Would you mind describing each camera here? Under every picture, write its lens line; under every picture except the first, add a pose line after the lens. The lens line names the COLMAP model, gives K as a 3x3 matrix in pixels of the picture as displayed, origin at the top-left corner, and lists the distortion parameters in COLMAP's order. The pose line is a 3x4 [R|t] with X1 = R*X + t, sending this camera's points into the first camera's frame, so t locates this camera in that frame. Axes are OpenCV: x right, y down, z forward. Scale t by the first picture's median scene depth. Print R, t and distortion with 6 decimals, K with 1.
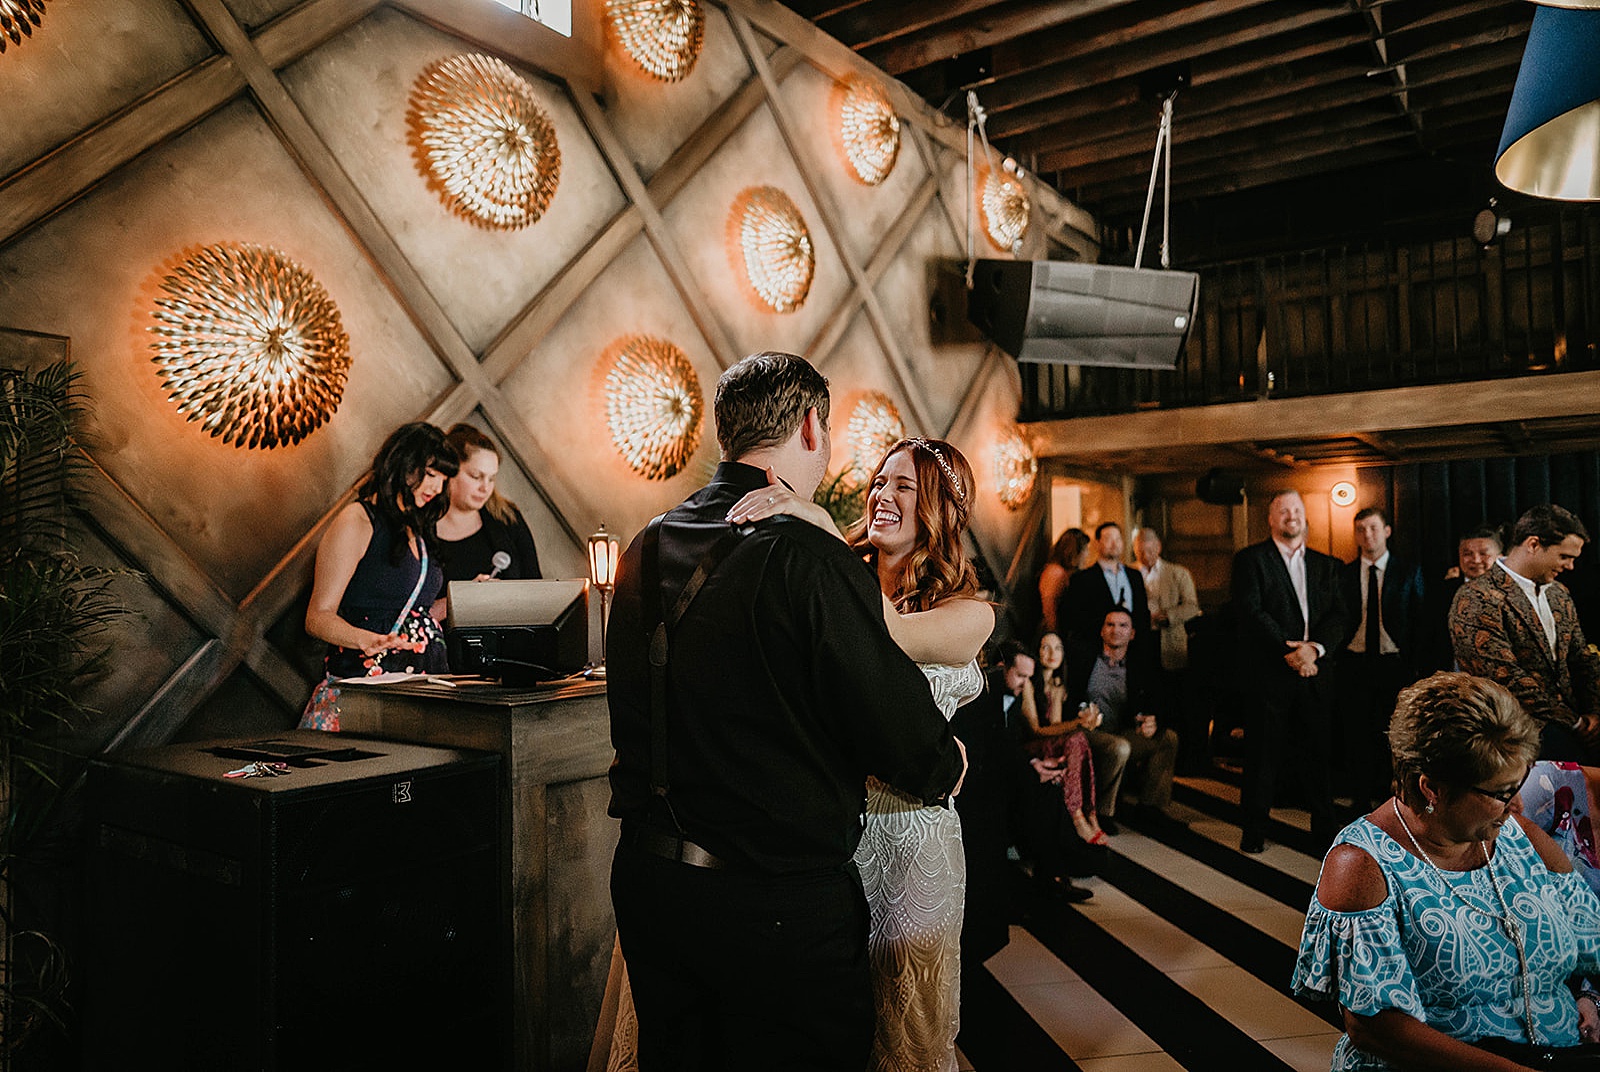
lens RADIAL K [[1076.8, 0, 800.7], [0, 1076.8, 513.6], [0, 0, 1]] dist [-0.039069, 0.035387]
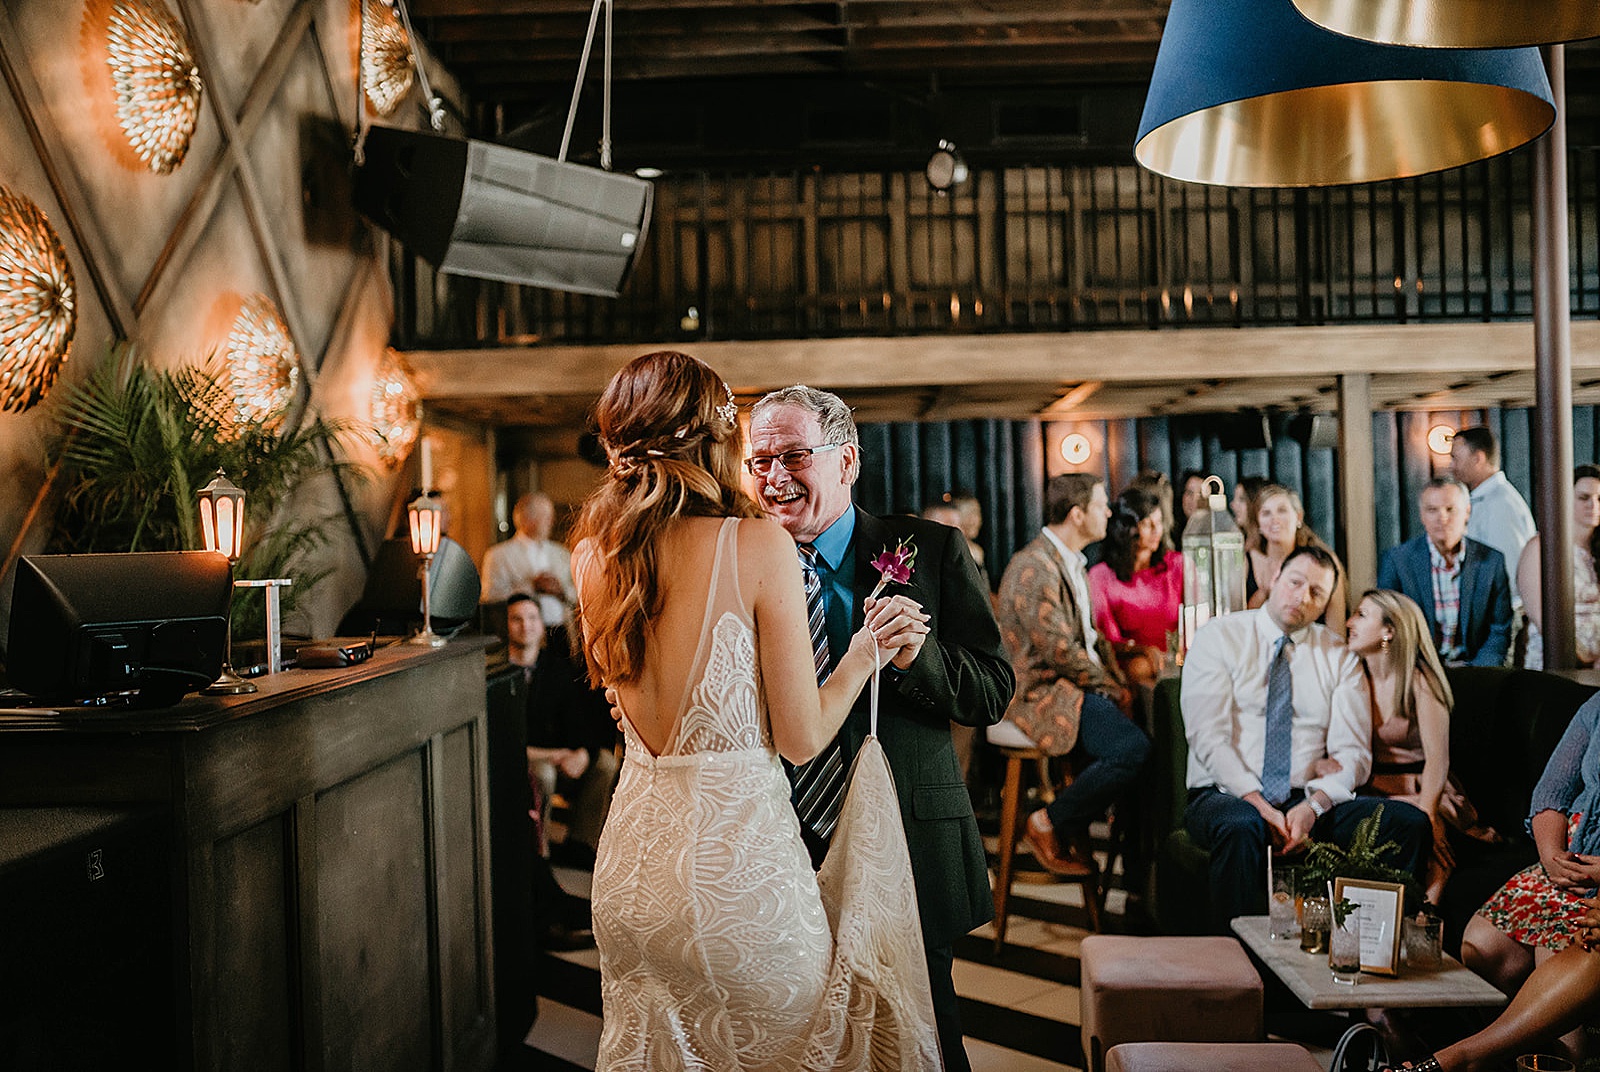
lens RADIAL K [[1493.7, 0, 748.7], [0, 1493.7, 535.7], [0, 0, 1]] dist [-0.088949, 0.209975]
pose [[0.839971, -0.004947, 0.542608, -0.208083], [-0.016028, 0.999296, 0.033923, 0.006185], [-0.542394, -0.037191, 0.839301, -0.003787]]
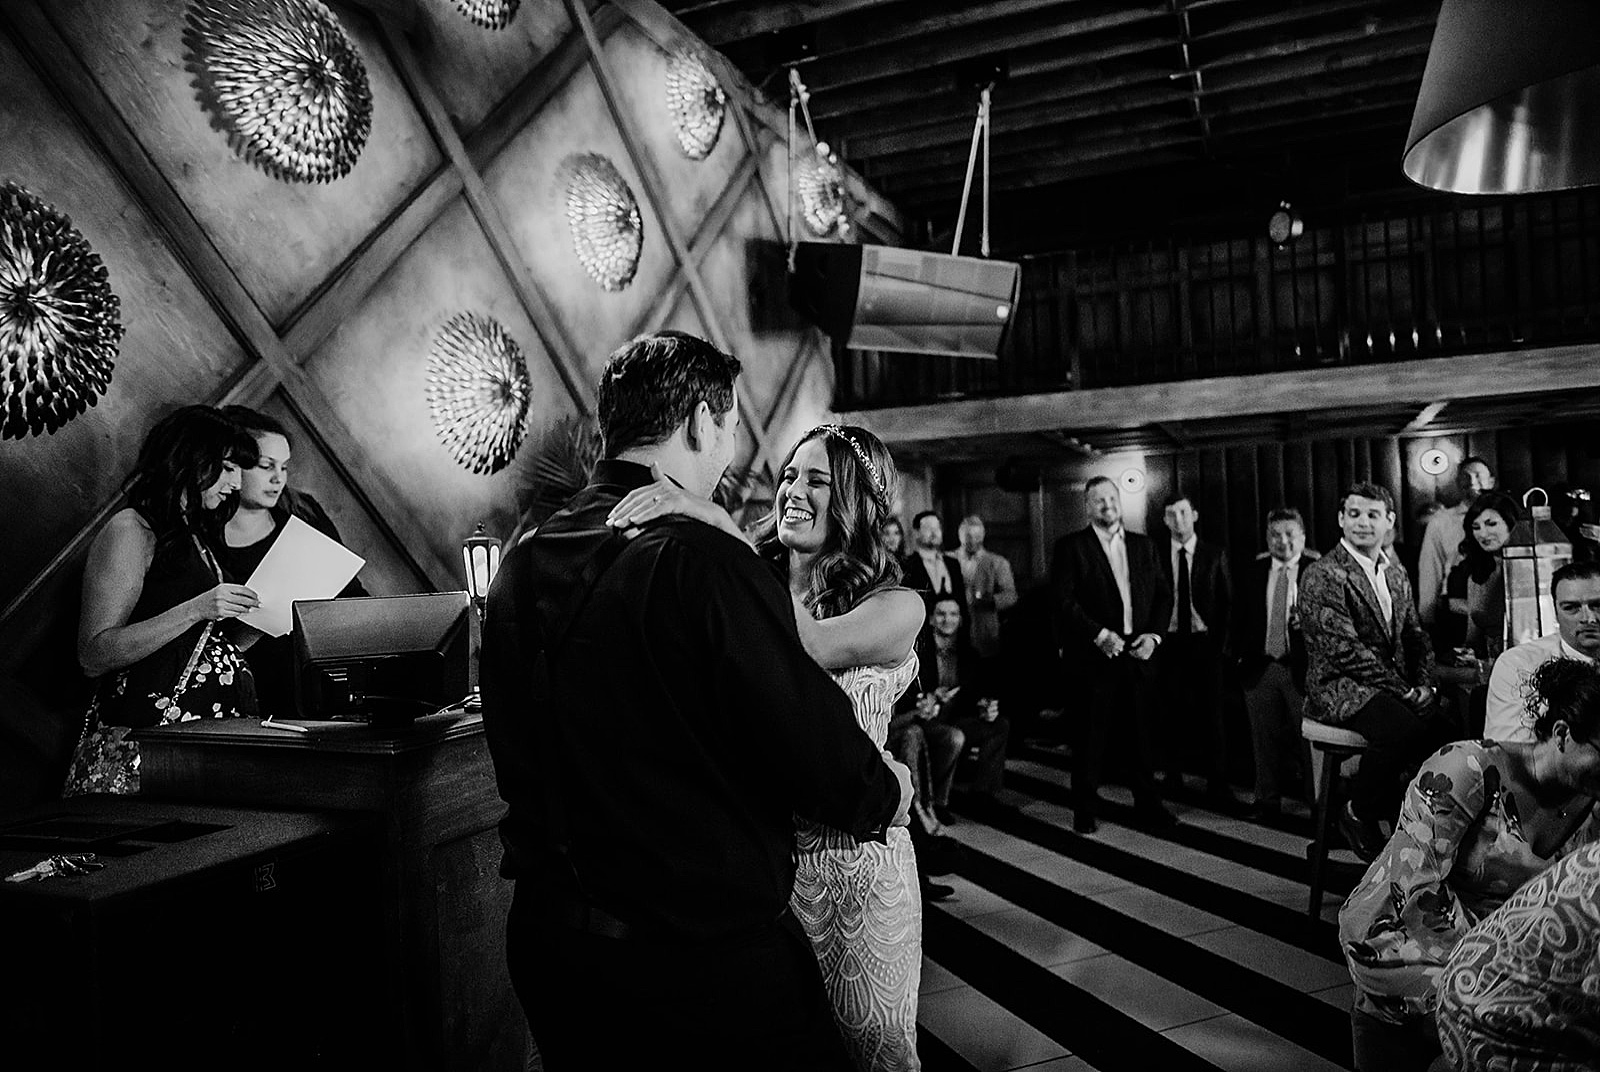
lens RADIAL K [[1076.8, 0, 800.7], [0, 1076.8, 513.6], [0, 0, 1]] dist [-0.039069, 0.035387]
pose [[0.976579, -0.017870, 0.214417, -0.057312], [0.016238, 0.999824, 0.009371, -0.001614], [-0.214547, -0.005670, 0.976697, 0.060327]]
